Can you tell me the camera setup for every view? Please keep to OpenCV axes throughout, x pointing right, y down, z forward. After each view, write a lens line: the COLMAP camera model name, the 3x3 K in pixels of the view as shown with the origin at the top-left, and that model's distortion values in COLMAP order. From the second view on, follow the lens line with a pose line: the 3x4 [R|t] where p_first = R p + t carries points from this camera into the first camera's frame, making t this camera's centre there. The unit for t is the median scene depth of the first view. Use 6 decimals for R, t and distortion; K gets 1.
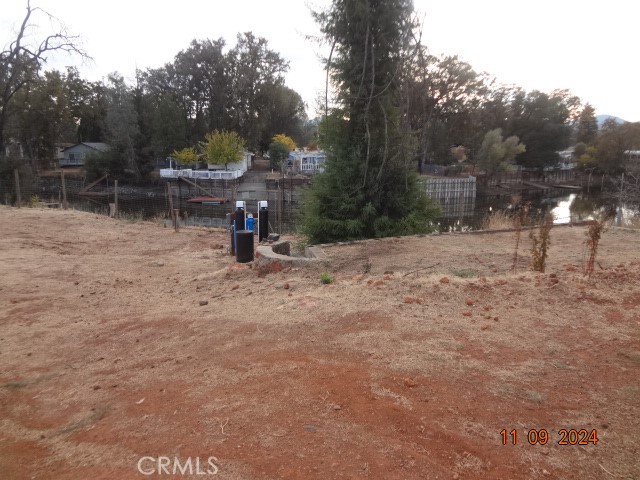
lens RADIAL K [[472.0, 0, 314.9], [0, 472.0, 226.7], [0, 0, 1]] dist [-0.040395, -0.004838]
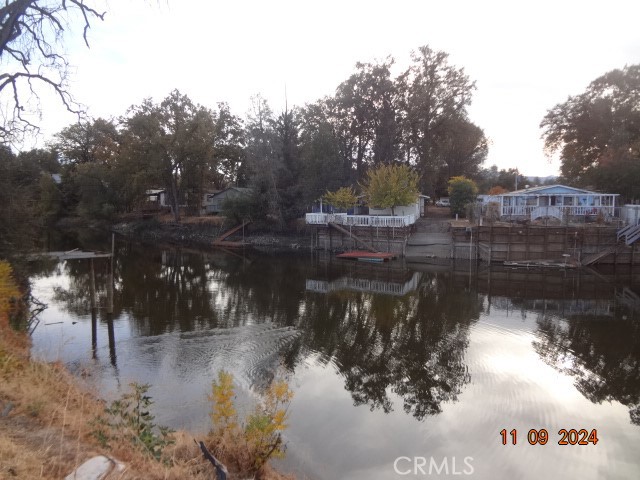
lens RADIAL K [[472.0, 0, 318.1], [0, 472.0, 241.5], [0, 0, 1]] dist [-0.040395, -0.004838]
pose [[0.944339, 0.015968, -0.328586, -0.055481], [-0.043233, 0.996182, -0.075838, -0.018095], [0.326120, 0.085823, 0.941424, 0.268929]]
